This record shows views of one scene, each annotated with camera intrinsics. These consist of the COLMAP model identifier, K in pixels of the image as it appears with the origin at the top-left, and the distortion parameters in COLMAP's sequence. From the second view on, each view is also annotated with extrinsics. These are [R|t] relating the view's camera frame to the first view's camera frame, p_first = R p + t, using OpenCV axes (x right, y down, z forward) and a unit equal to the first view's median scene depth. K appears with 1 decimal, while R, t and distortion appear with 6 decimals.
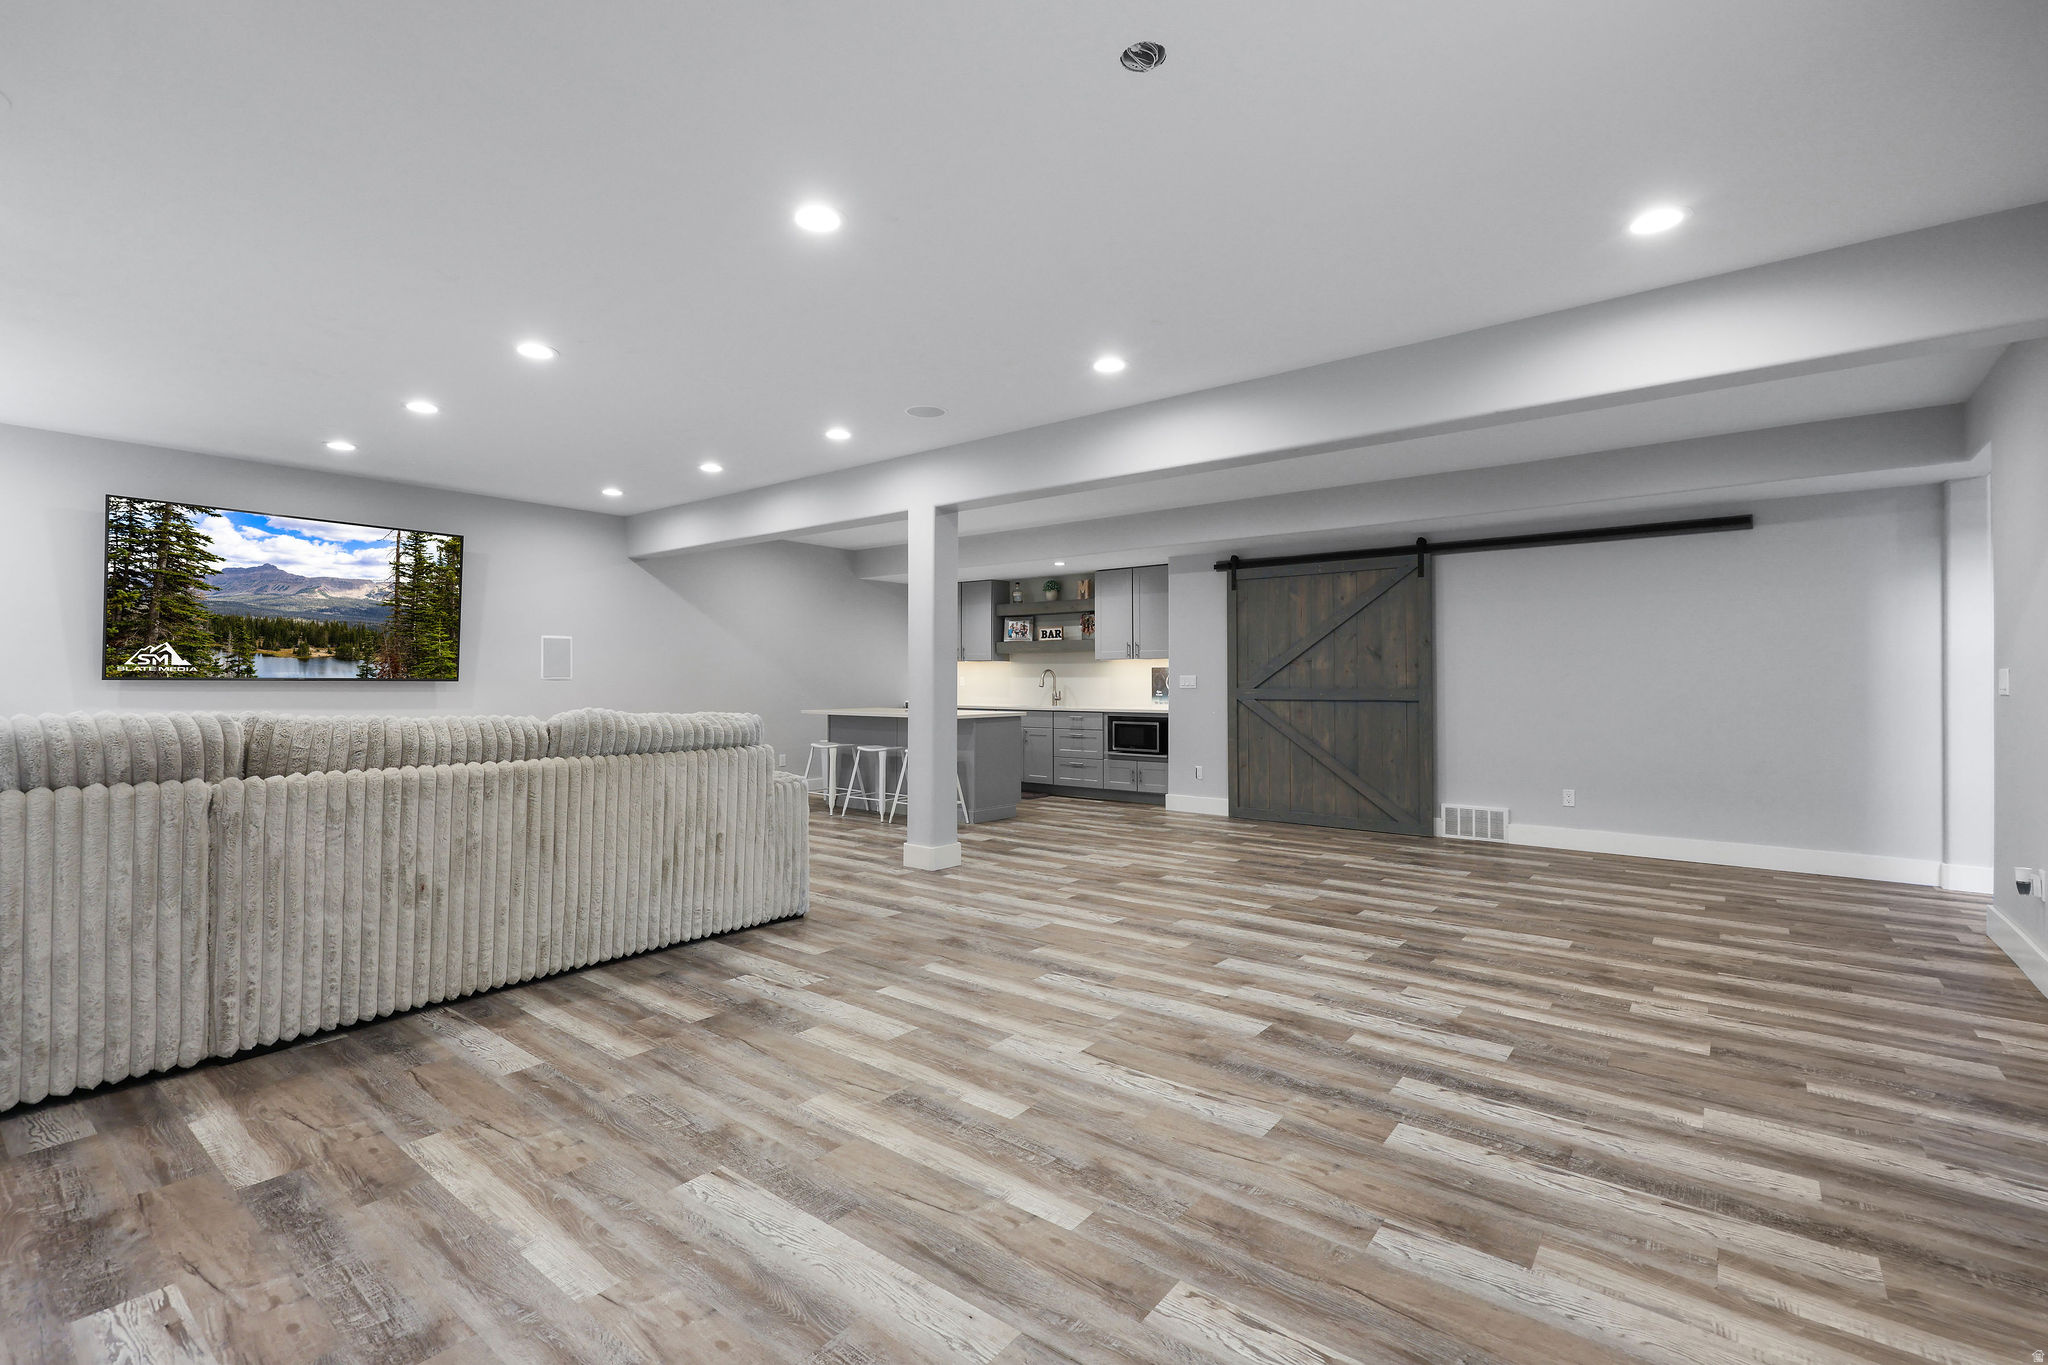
lens RADIAL K [[943.8, 0, 1022.3], [0, 943.8, 677.4], [0, 0, 1]] dist [-0.000001, -0.000497]
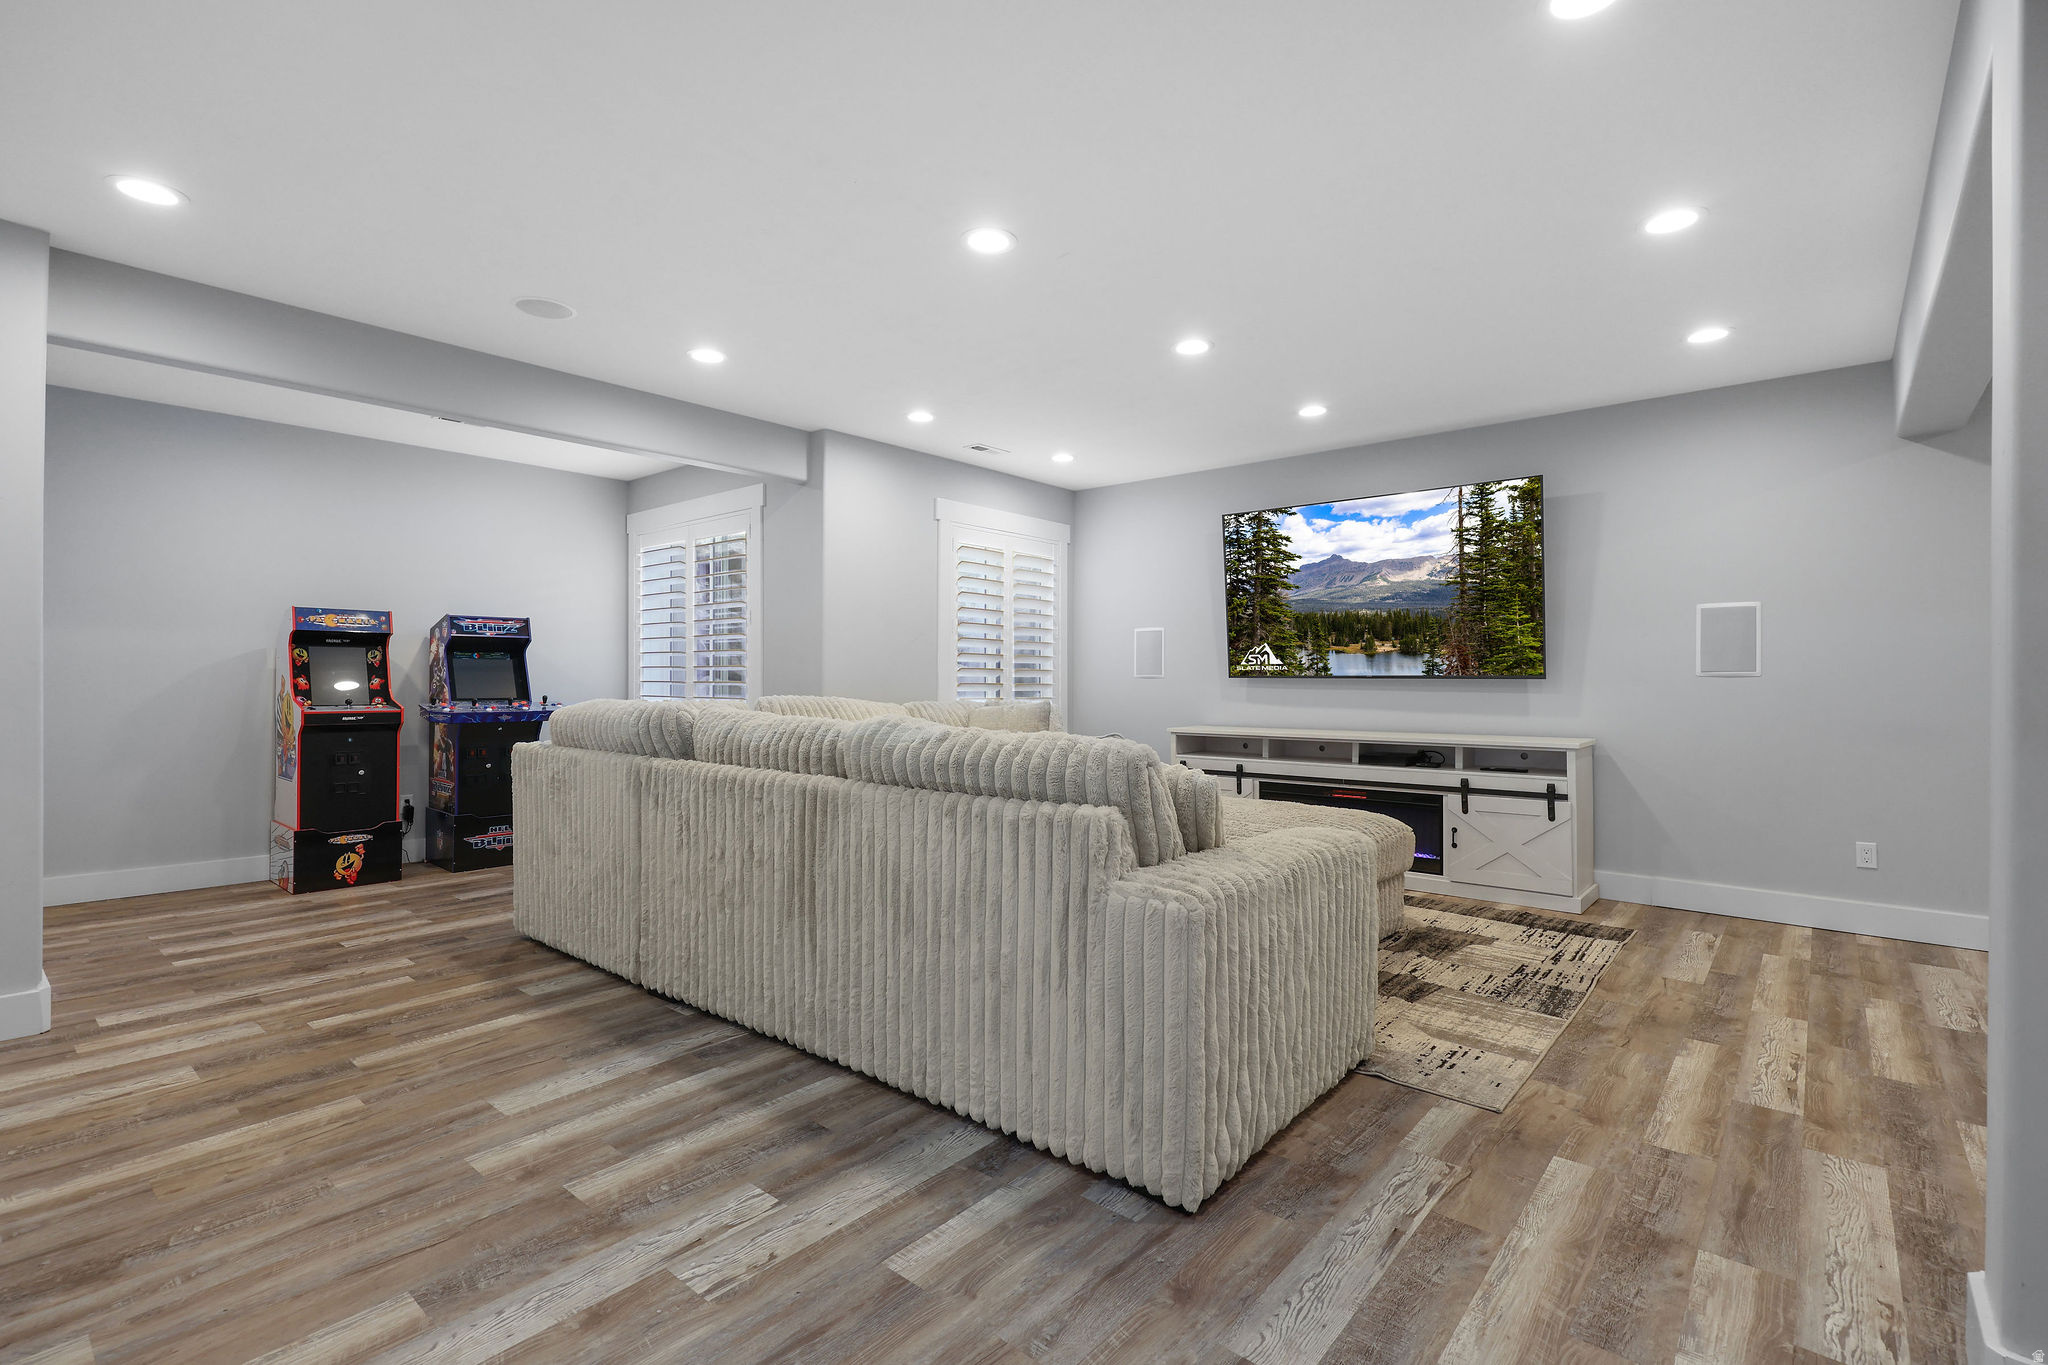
lens RADIAL K [[943.8, 0, 1022.3], [0, 943.8, 692.7], [0, 0, 1]] dist [-0.000001, -0.000497]
pose [[-0.056390, 0.009809, -0.998361, 0.164374], [0.003263, 0.999948, 0.009641, 0.007533], [0.998403, -0.002714, -0.056419, 0.771746]]
